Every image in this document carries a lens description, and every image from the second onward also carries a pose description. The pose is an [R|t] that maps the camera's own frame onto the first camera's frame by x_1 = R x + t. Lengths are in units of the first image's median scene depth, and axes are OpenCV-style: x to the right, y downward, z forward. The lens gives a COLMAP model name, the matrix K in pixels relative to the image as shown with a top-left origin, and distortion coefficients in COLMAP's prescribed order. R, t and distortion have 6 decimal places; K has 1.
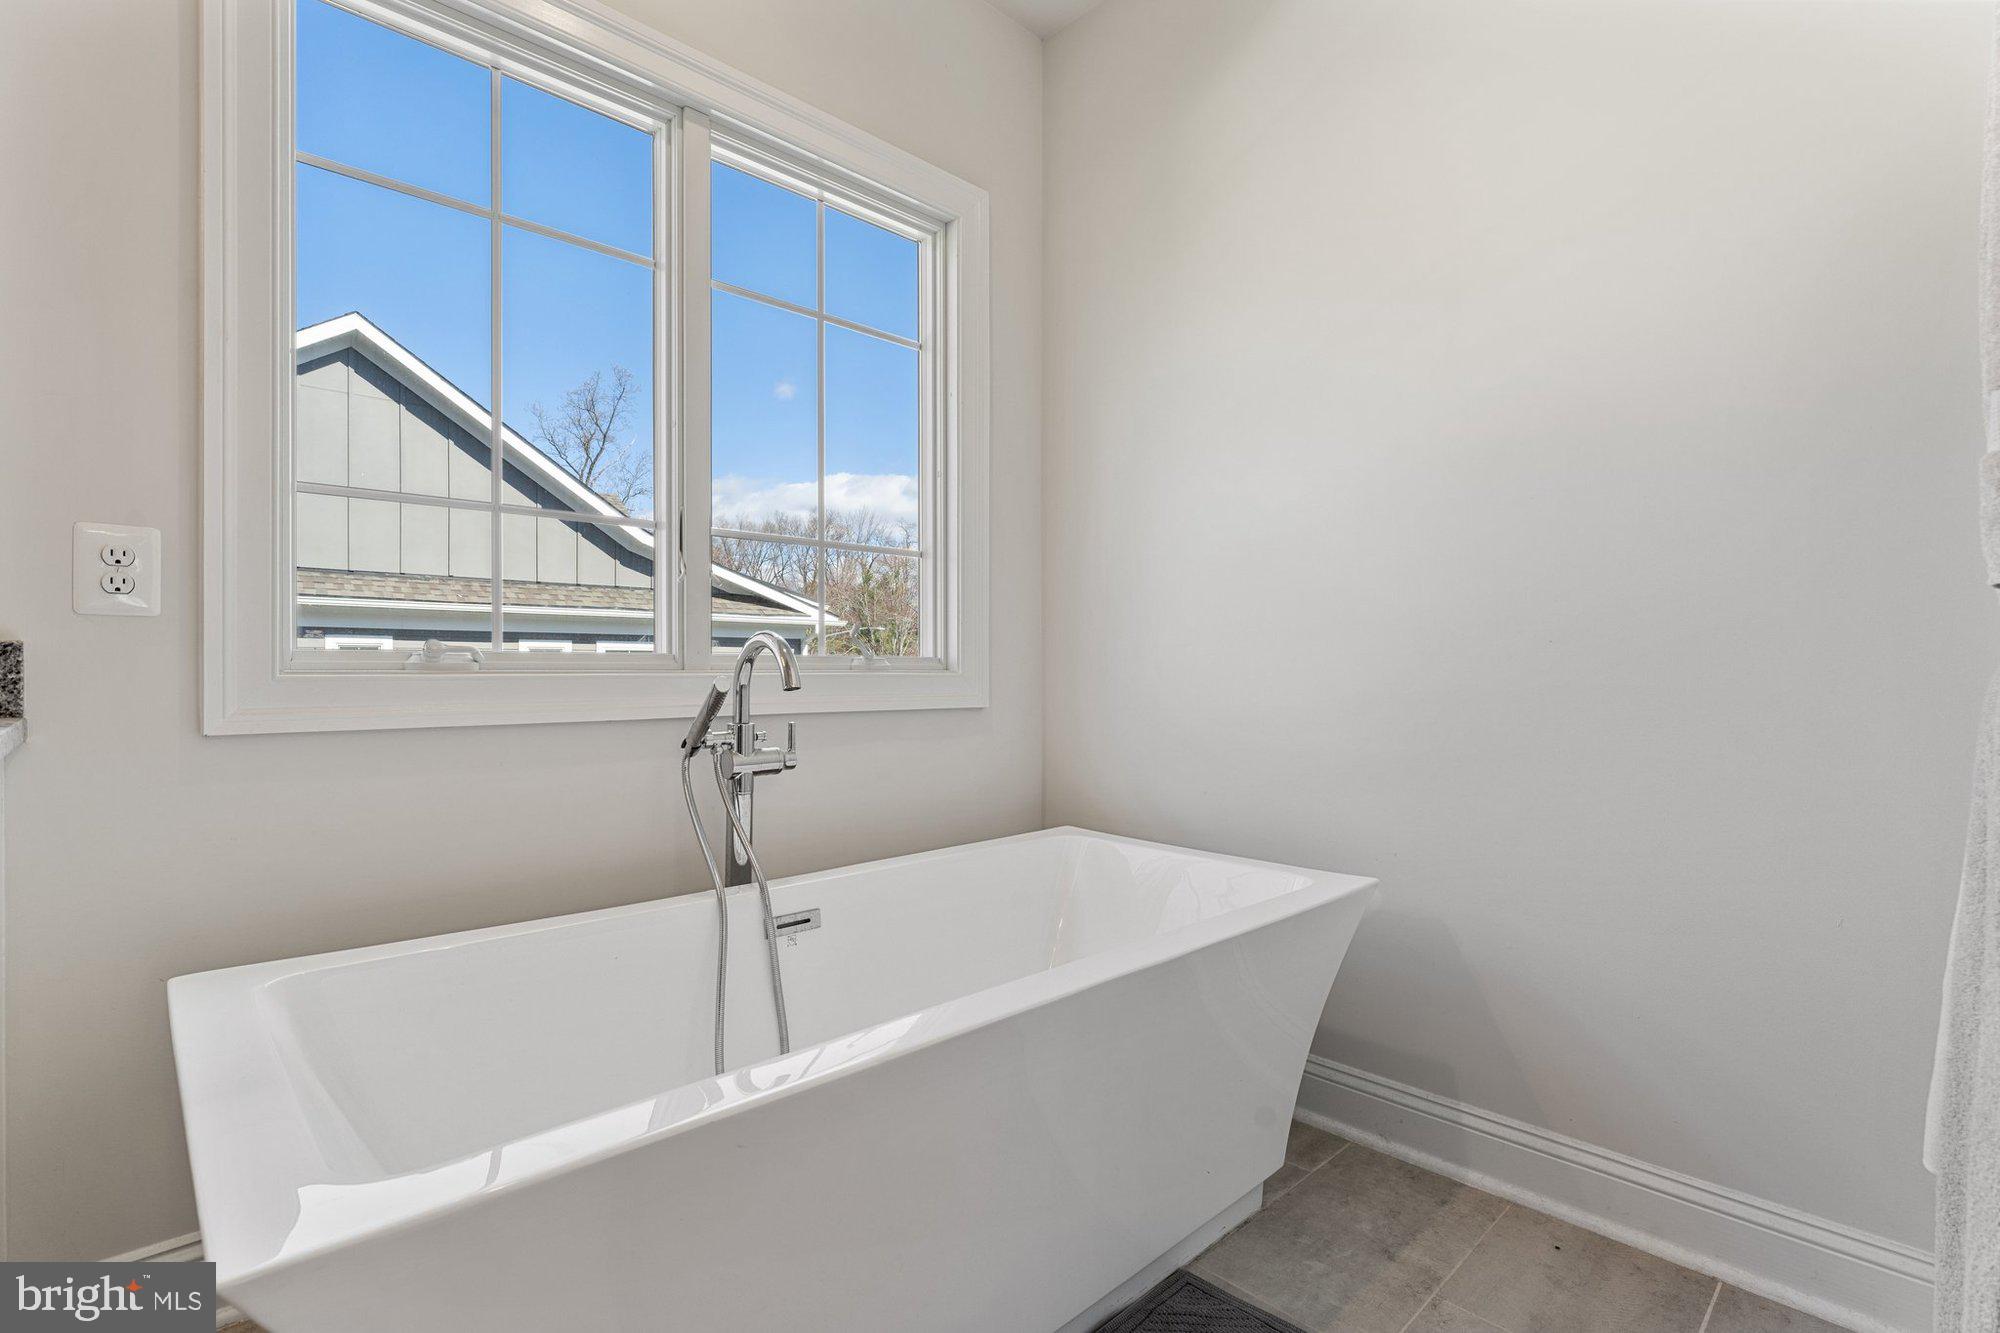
lens RADIAL K [[924.1, 0, 992.5], [0, 924.1, 666.2], [0, 0, 1]] dist [-0.027870, -0.000144]
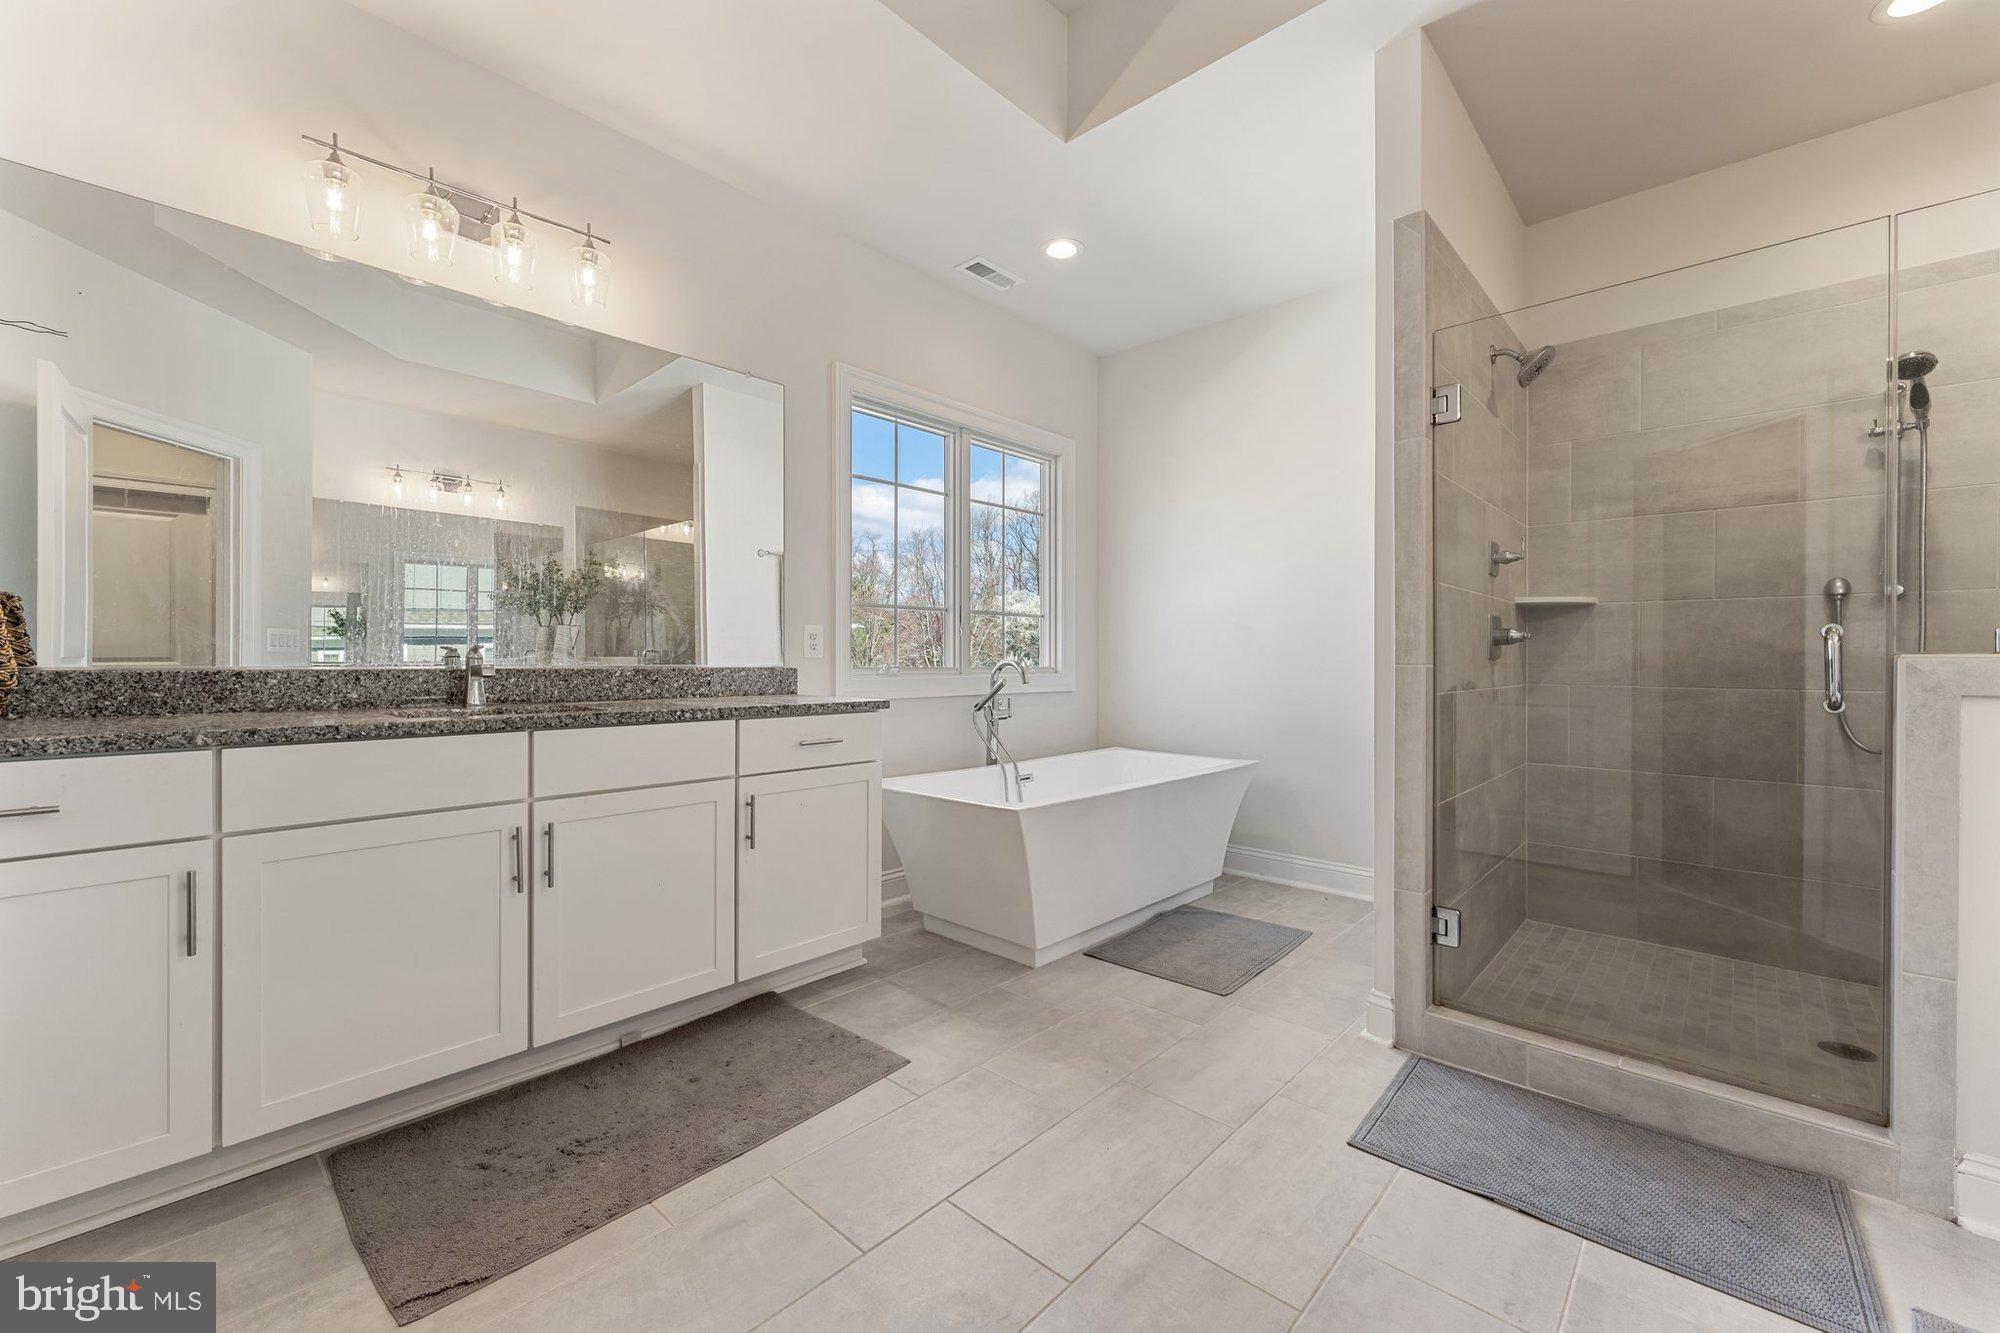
lens RADIAL K [[792.0, 0, 1007.2], [0, 792.0, 666.7], [0, 0, 1]] dist [-0.003515, -0.000153]
pose [[0.997183, -0.002715, 0.074964, -0.410876], [0.002109, 0.999964, 0.008166, -0.034959], [-0.074983, -0.007985, 0.997153, -1.069848]]
